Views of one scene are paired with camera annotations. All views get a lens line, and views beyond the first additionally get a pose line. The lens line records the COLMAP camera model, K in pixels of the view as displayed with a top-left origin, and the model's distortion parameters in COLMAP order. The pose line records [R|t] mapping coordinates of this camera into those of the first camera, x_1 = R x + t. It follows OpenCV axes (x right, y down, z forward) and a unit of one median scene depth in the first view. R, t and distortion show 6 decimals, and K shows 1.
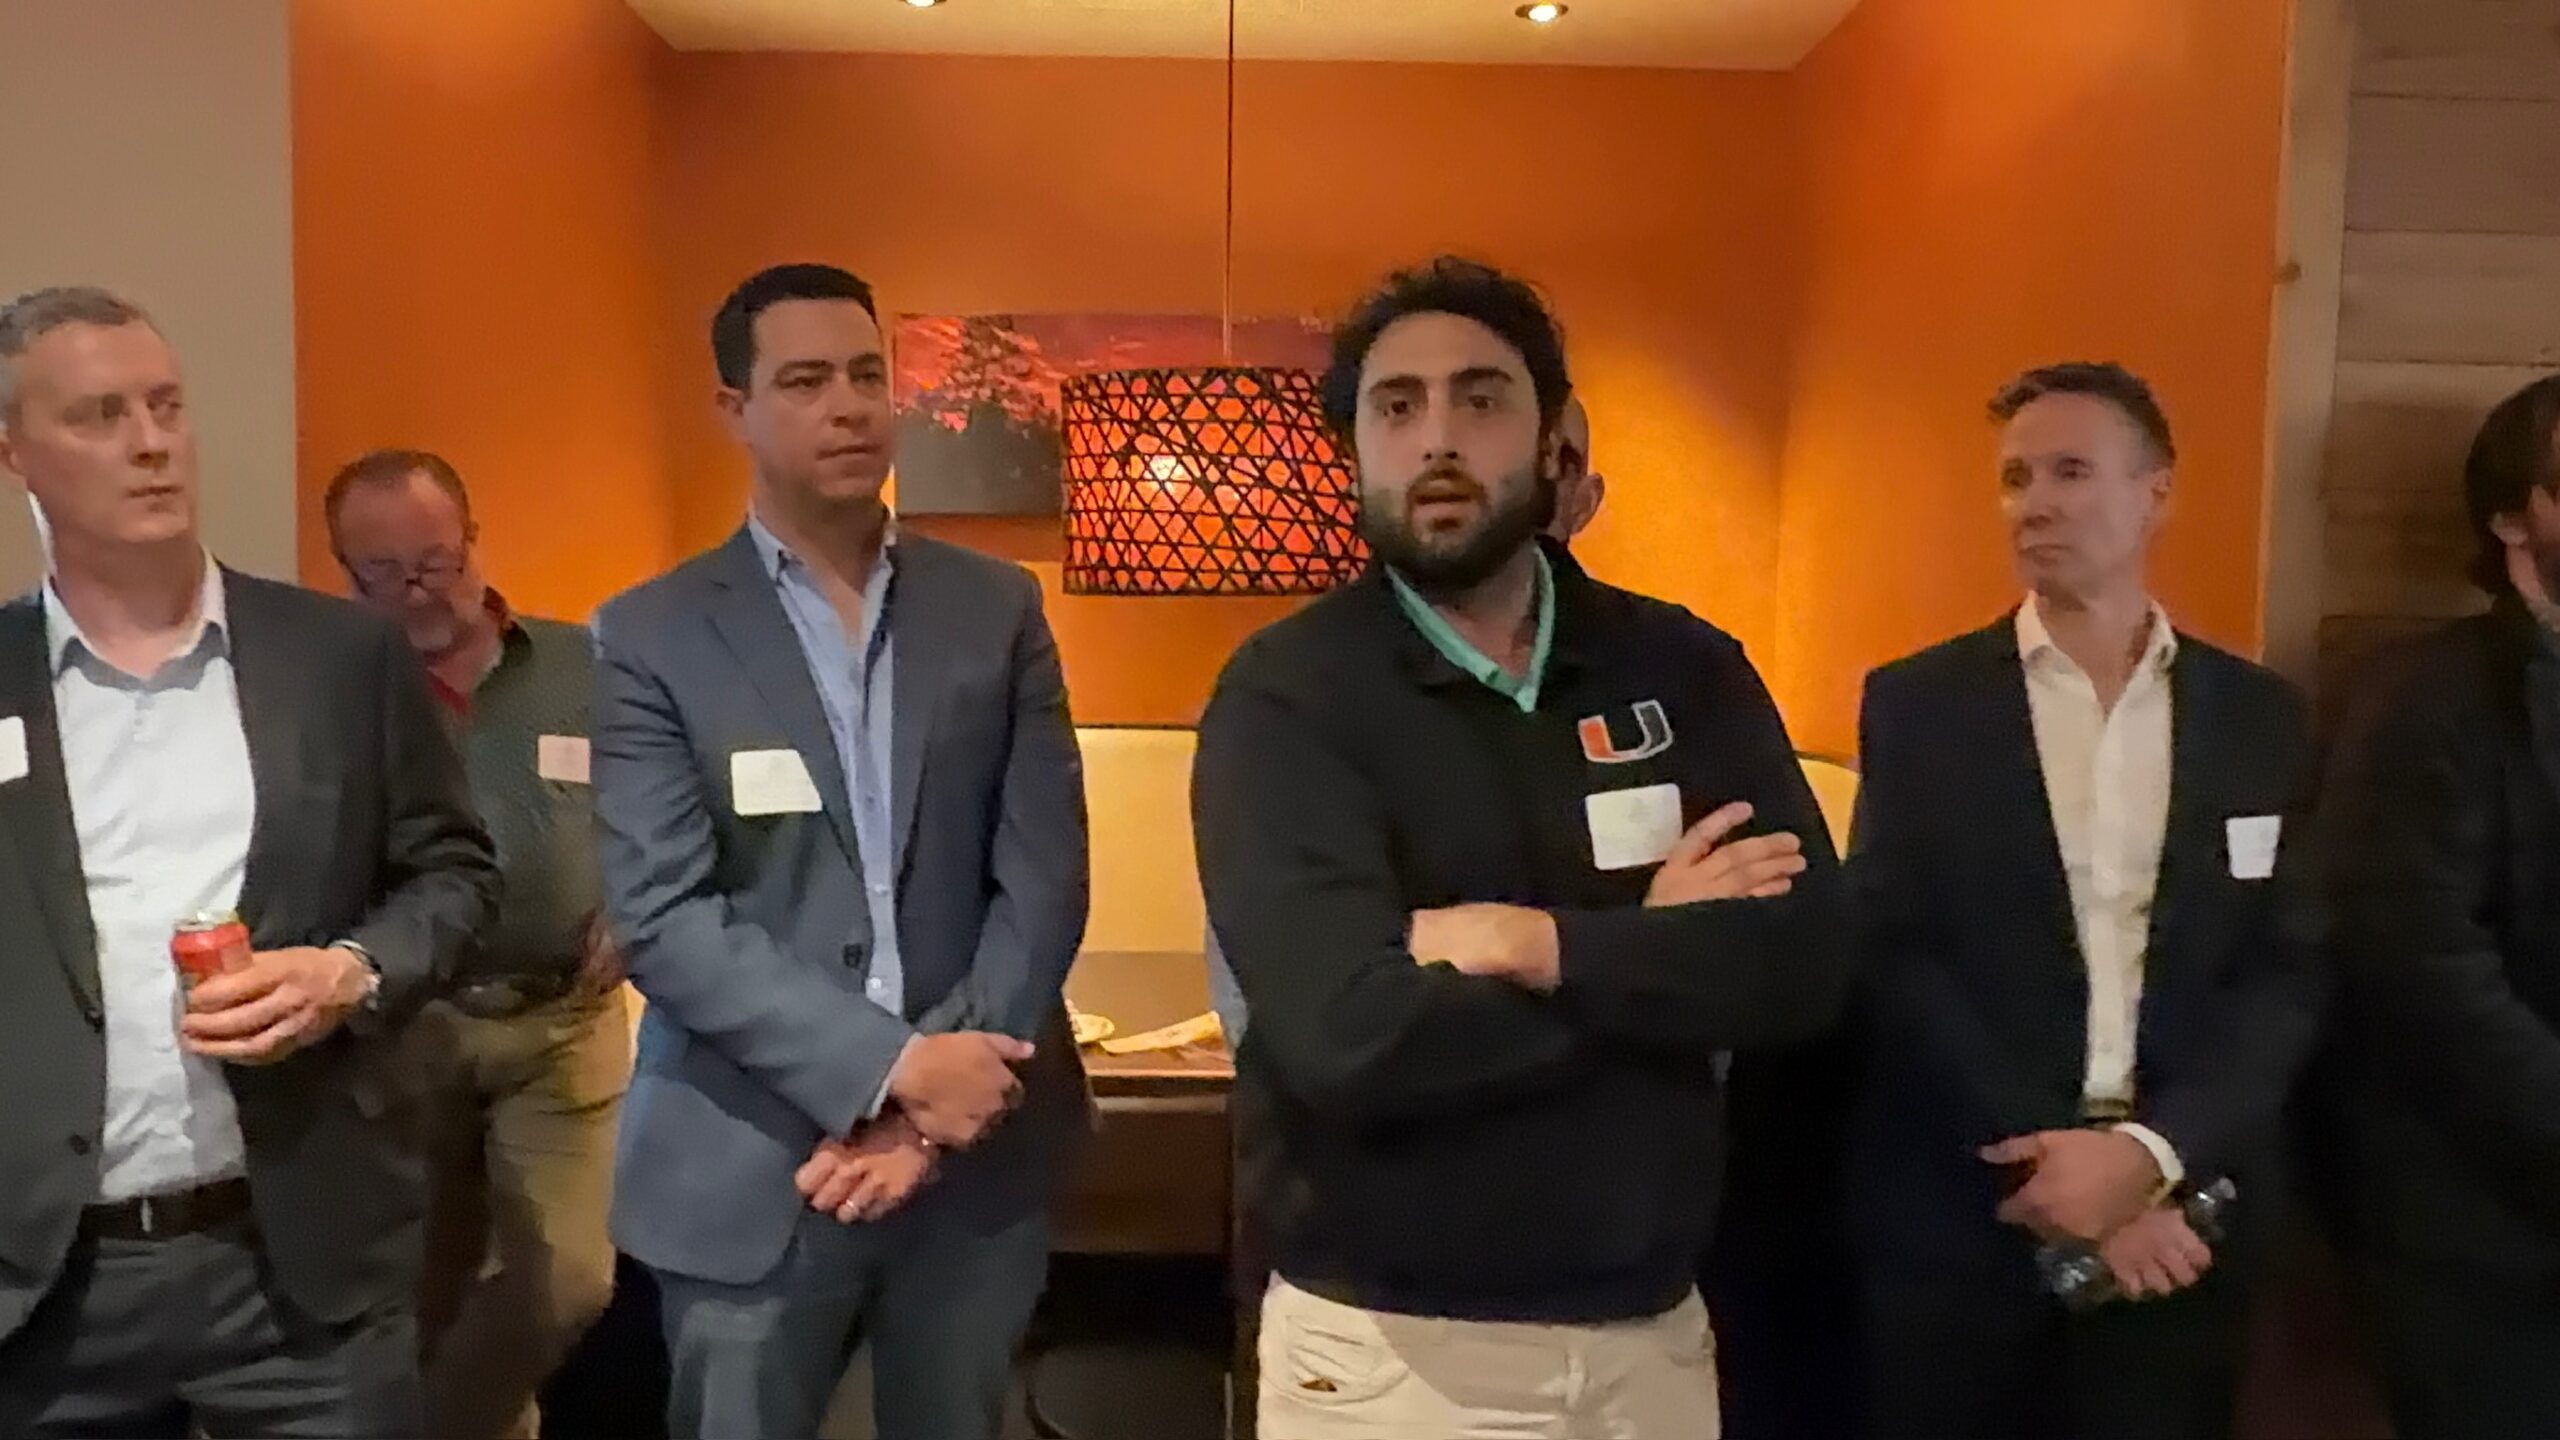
lens RADIAL K [[1924.2, 0, 1281.8], [0, 1924.2, 734.2], [0, 0, 1]] dist [-0.047881, 0.002786]
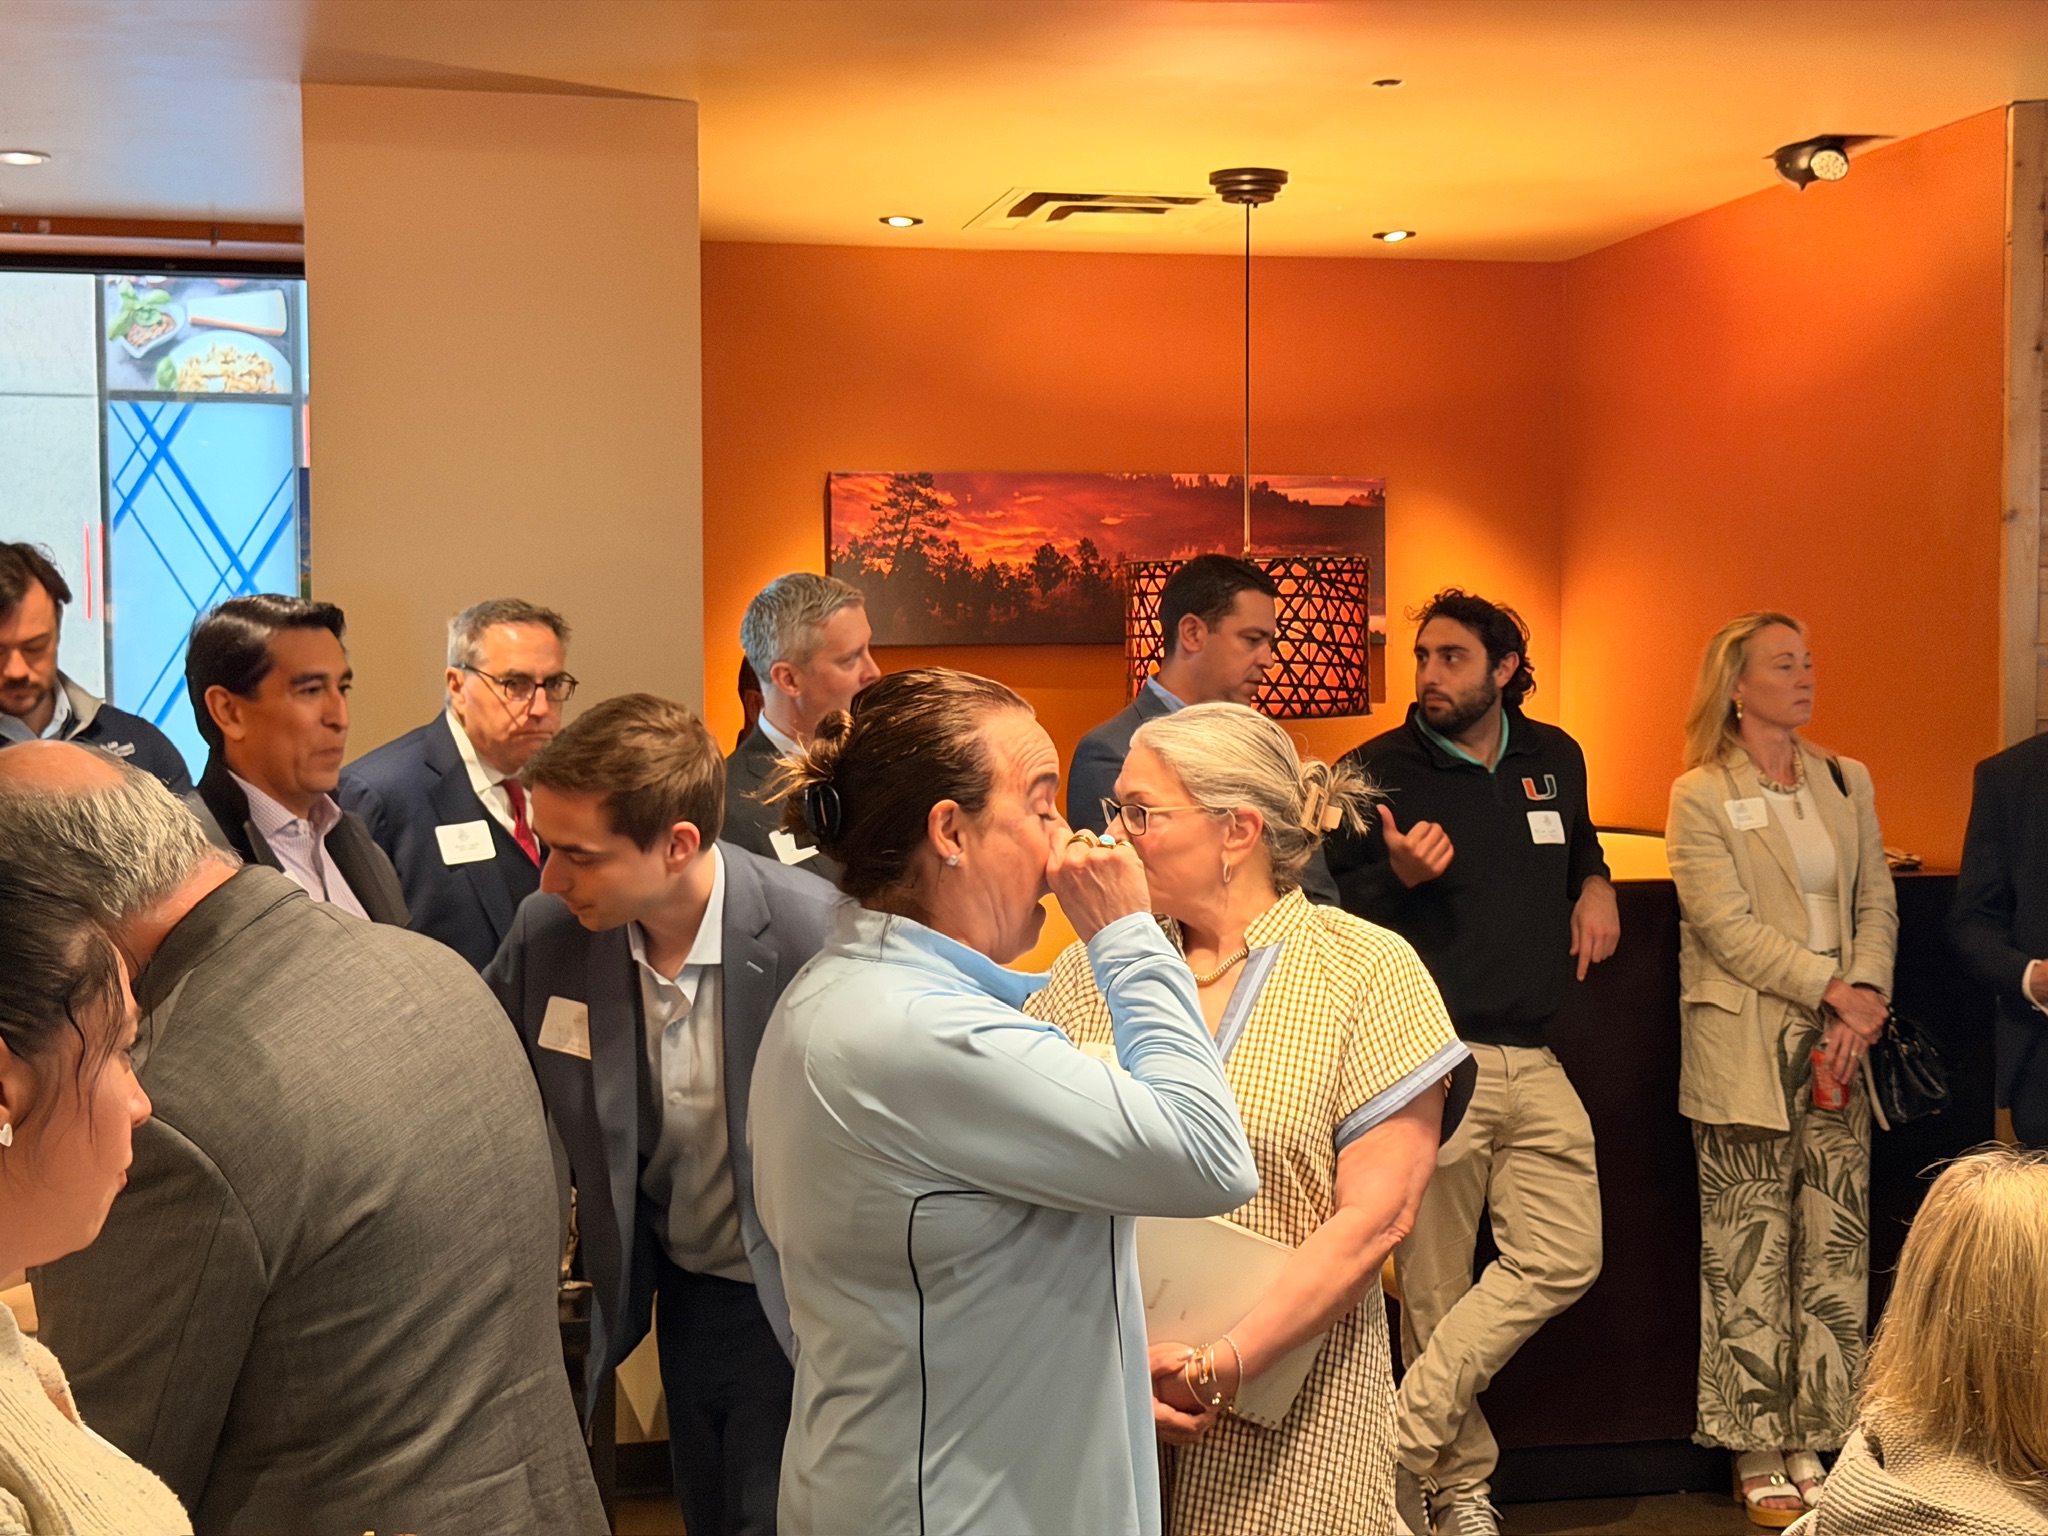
lens RADIAL K [[2839.2, 0, 1034.5], [0, 2839.2, 782.2], [0, 0, 1]] dist [0.109490, 0.000000]
pose [[0.979587, -0.026865, 0.199218, -0.622163], [0.033800, 0.998932, -0.031490, 0.033768], [-0.198159, 0.037581, 0.979449, -0.995133]]
